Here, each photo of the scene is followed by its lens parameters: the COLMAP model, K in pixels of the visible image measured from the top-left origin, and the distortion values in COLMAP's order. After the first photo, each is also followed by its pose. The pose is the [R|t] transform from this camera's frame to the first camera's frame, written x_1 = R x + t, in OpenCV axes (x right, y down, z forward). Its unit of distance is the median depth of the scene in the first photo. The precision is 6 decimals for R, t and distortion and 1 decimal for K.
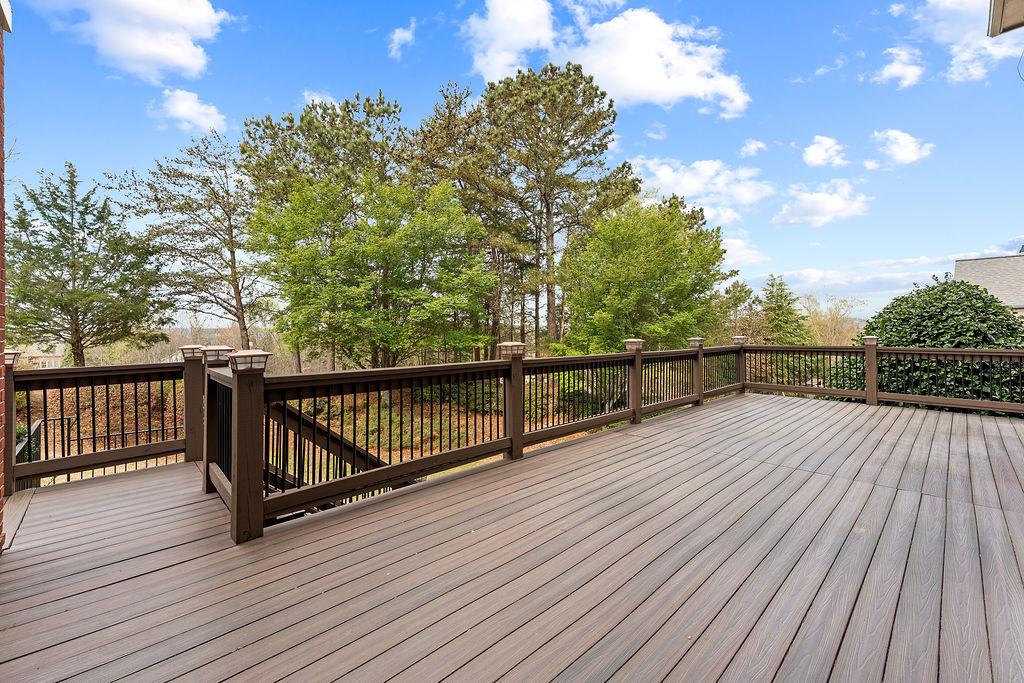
lens RADIAL K [[418.5, 0, 511.0], [0, 418.5, 343.3], [0, 0, 1]] dist [0.001903, 0.000182]
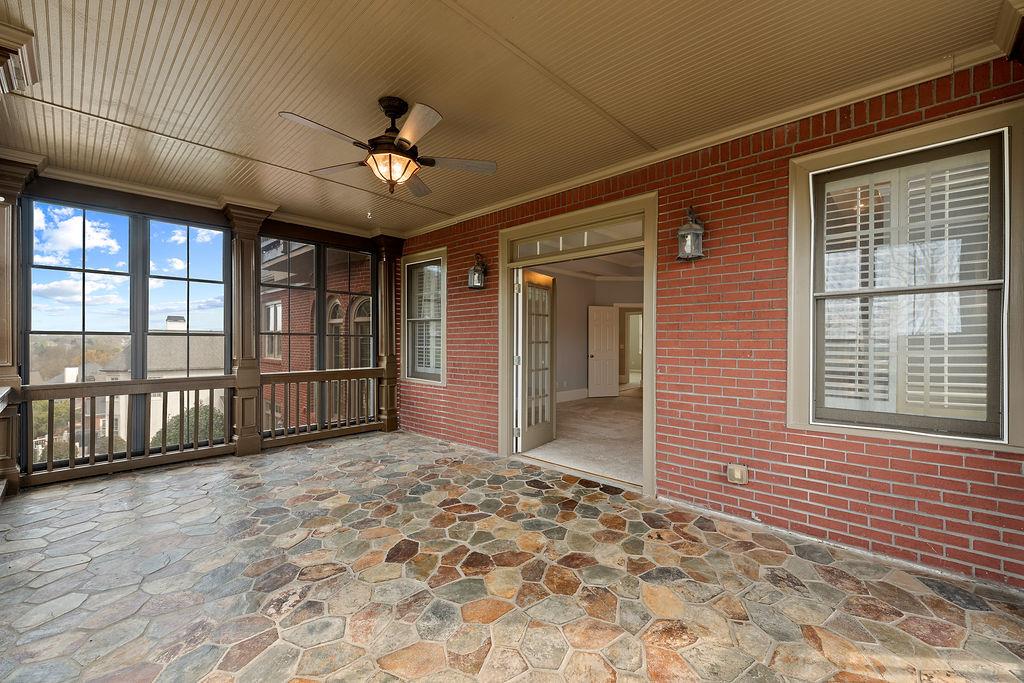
lens RADIAL K [[418.5, 0, 513.1], [0, 418.5, 339.6], [0, 0, 1]] dist [0.001903, 0.000182]
pose [[0.997824, 0.003632, 0.065830, 3.130433], [-0.003437, 0.999989, -0.003068, 0.062193], [-0.065840, 0.002835, 0.997826, -2.112335]]
